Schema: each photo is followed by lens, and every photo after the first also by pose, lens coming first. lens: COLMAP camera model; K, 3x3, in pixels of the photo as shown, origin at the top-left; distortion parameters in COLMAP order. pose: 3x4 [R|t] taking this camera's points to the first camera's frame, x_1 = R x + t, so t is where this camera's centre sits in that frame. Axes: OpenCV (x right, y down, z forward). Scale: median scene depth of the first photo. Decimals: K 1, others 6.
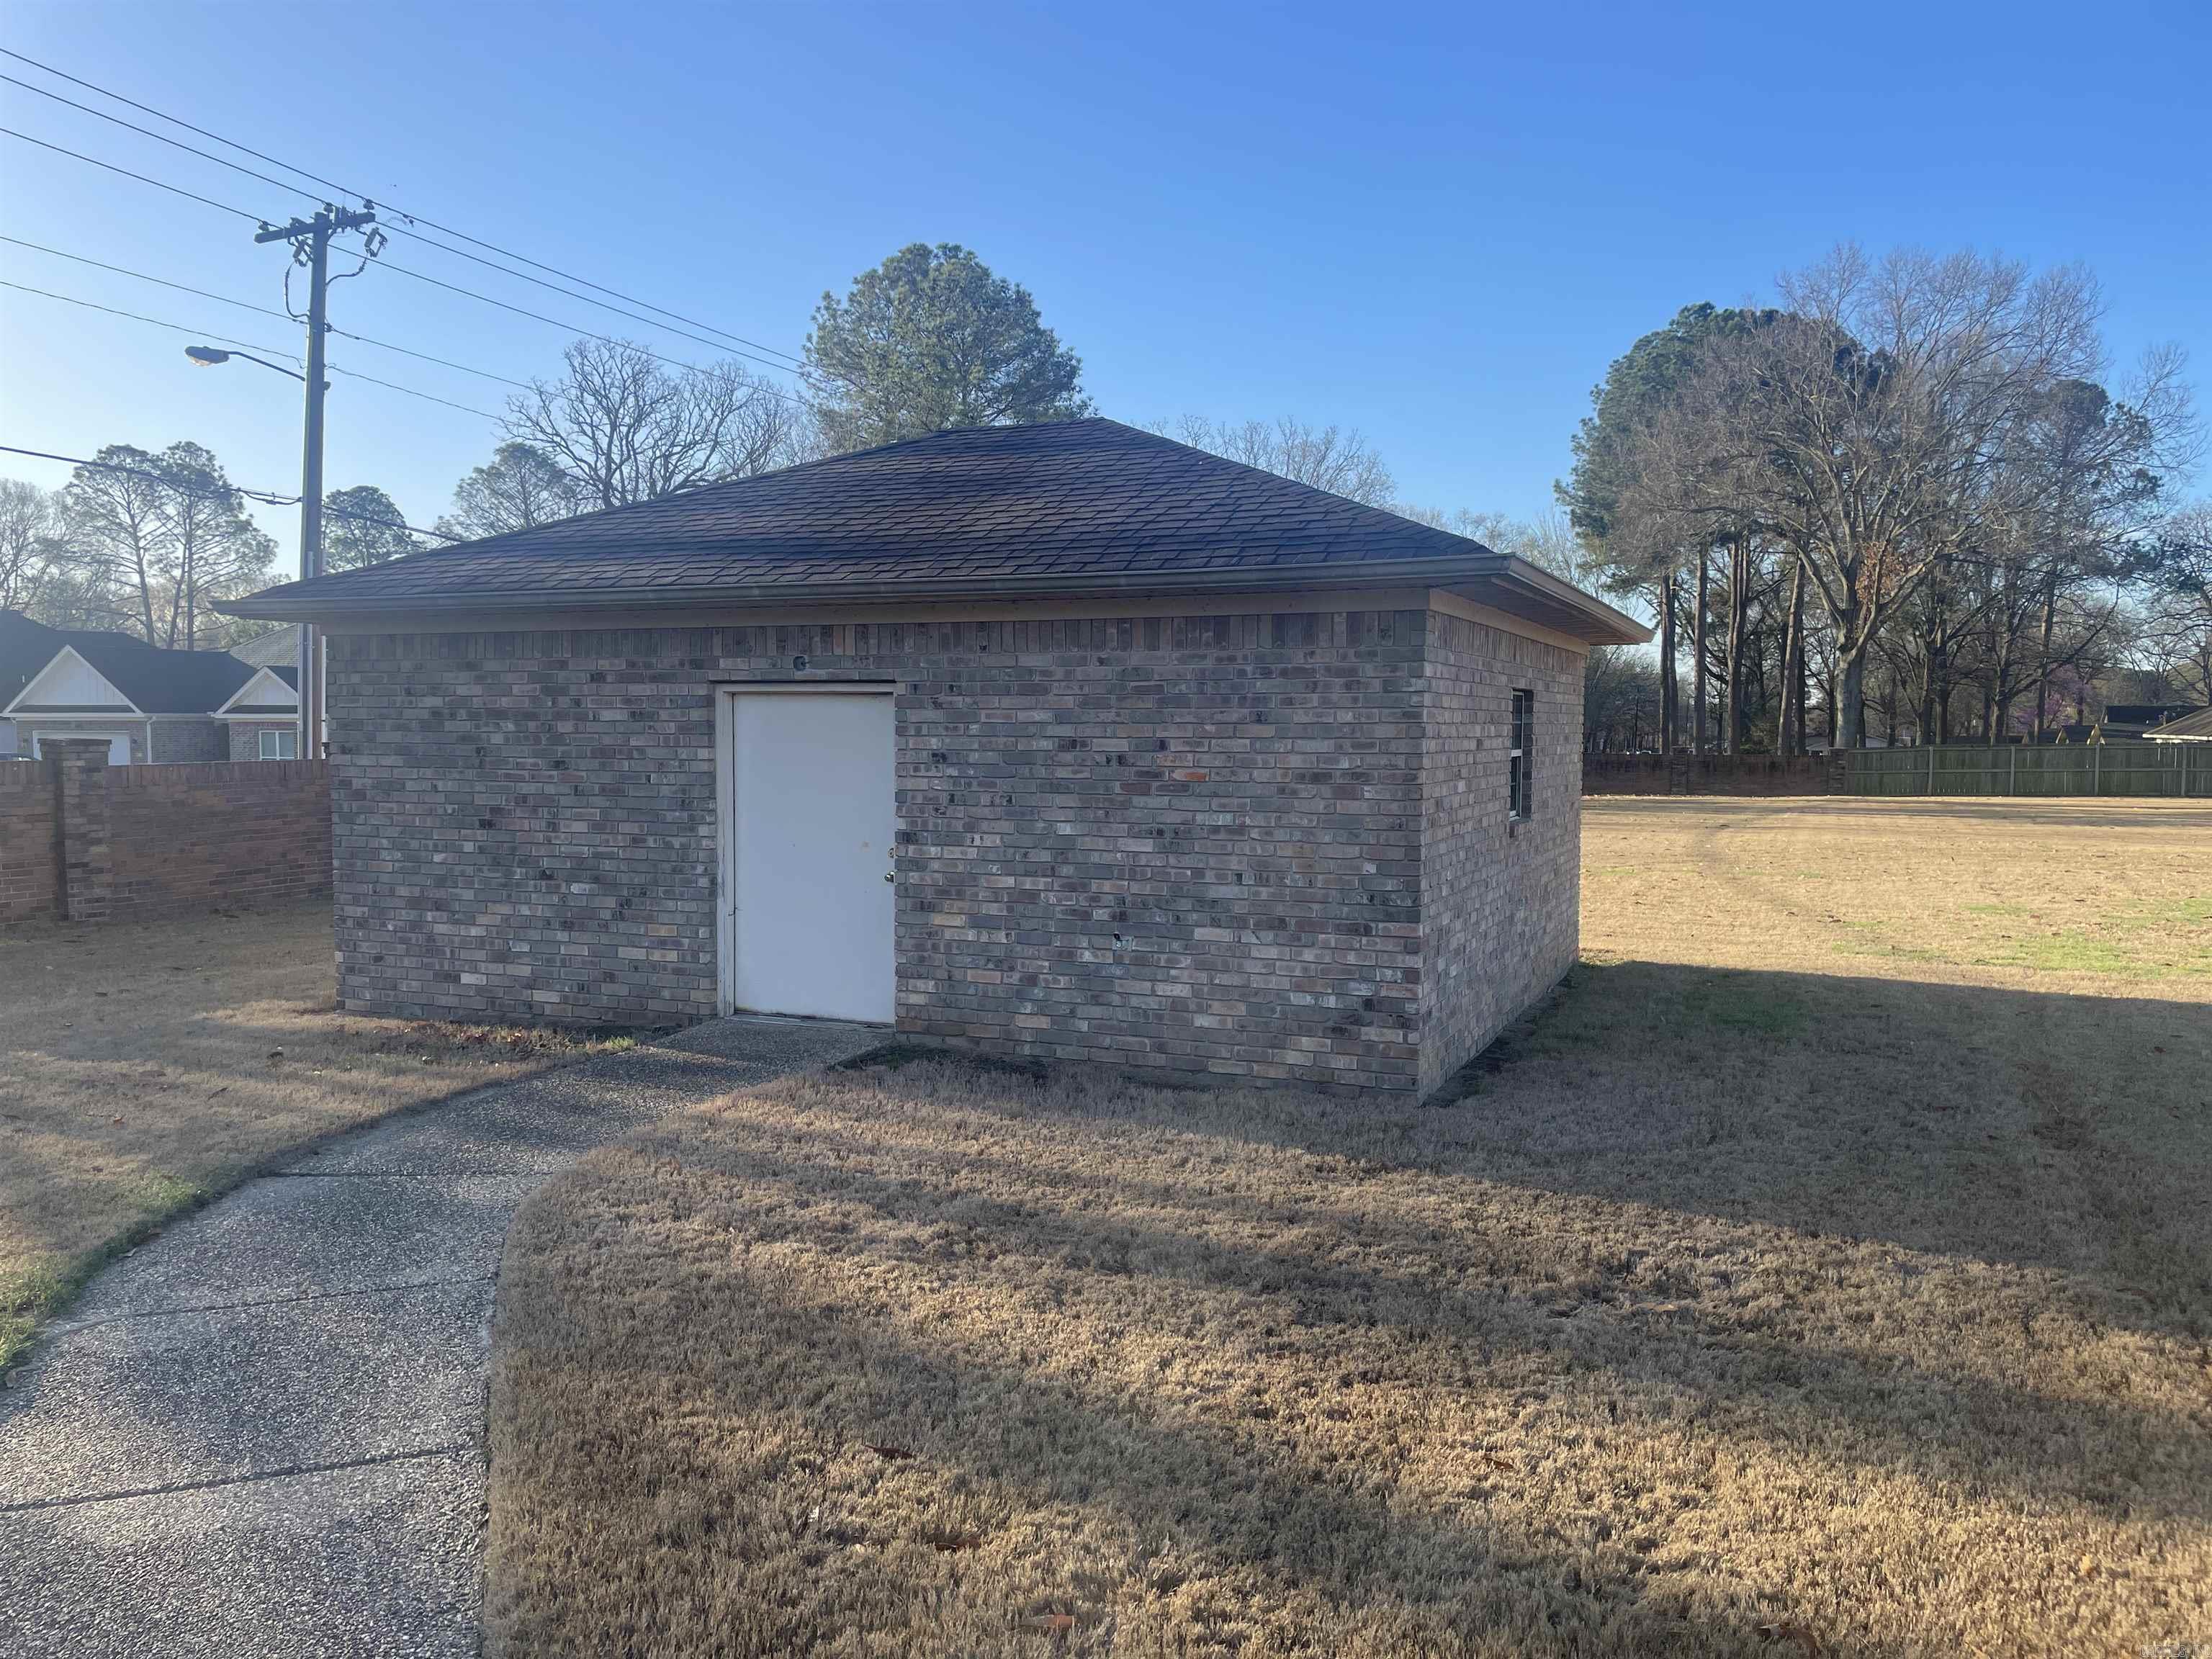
lens RADIAL K [[1686.8, 0, 1097.7], [0, 1686.8, 824.9], [0, 0, 1]] dist [0.044818, -0.010759]
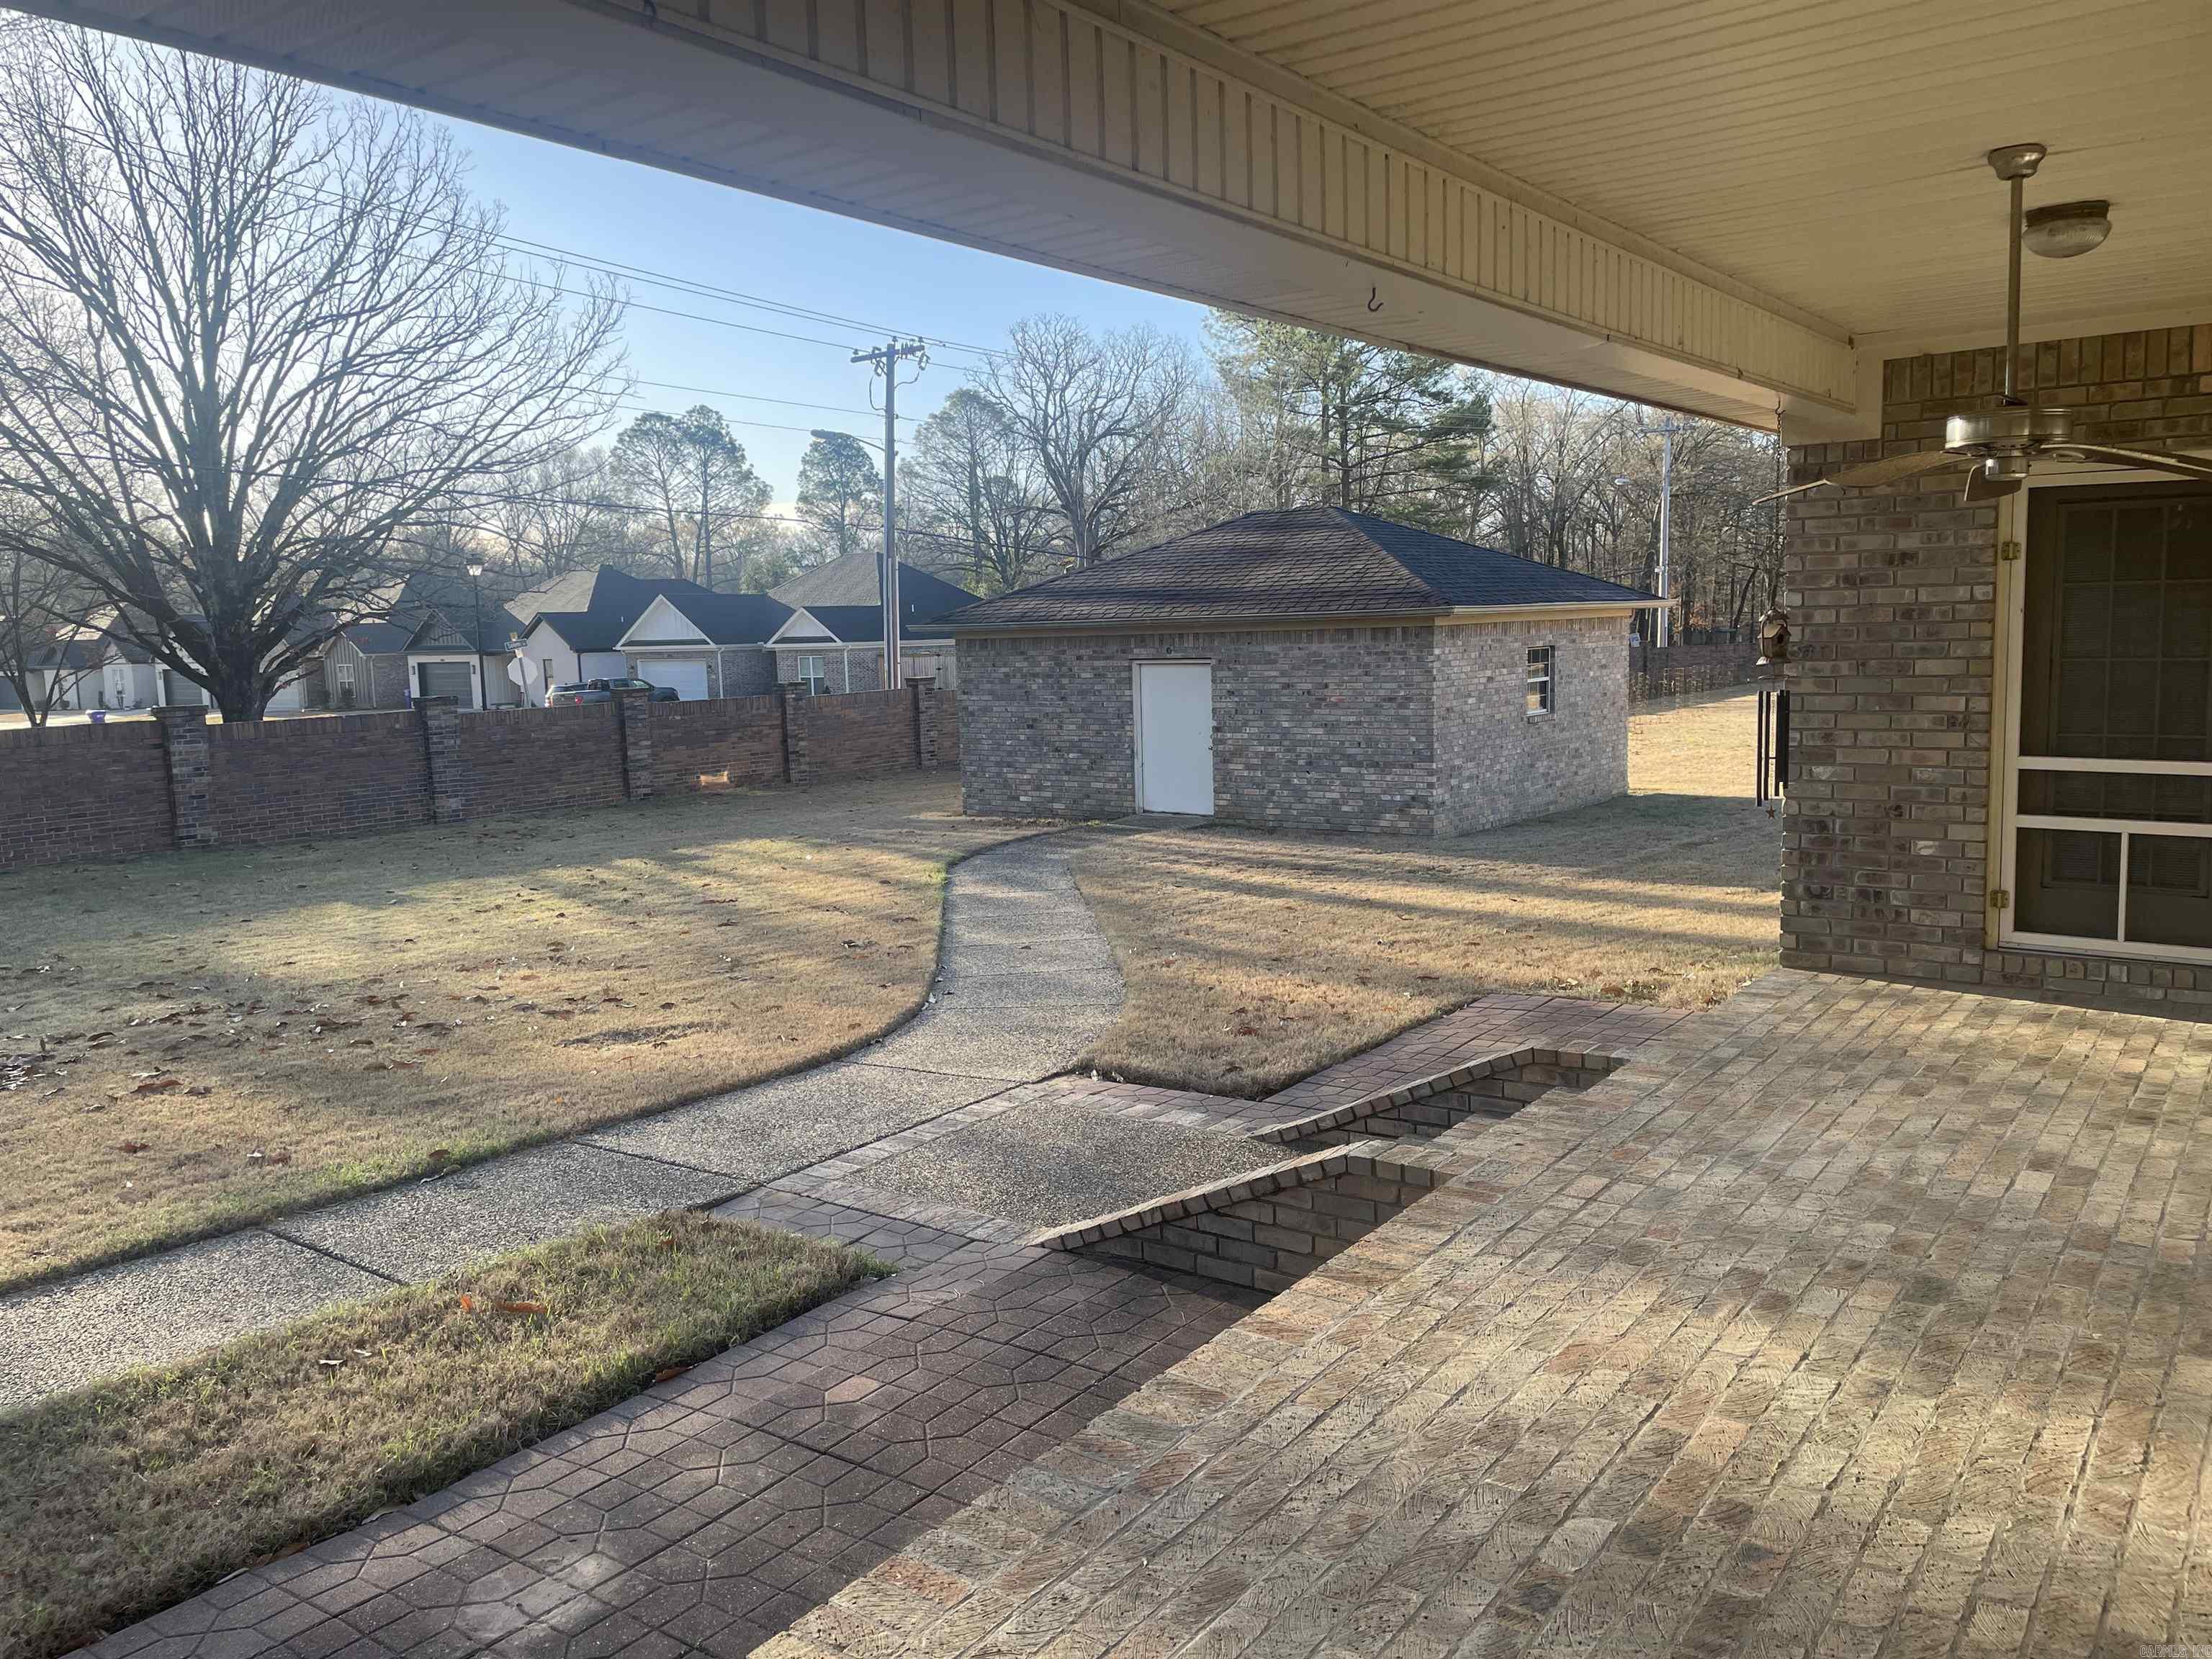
lens RADIAL K [[1686.8, 0, 1085.6], [0, 1686.8, 832.6], [0, 0, 1]] dist [0.044818, -0.010759]
pose [[0.967875, -0.002338, -0.251422, 0.243544], [0.019429, 0.997662, 0.065516, -0.005002], [0.250682, -0.068297, 0.965657, -1.050002]]
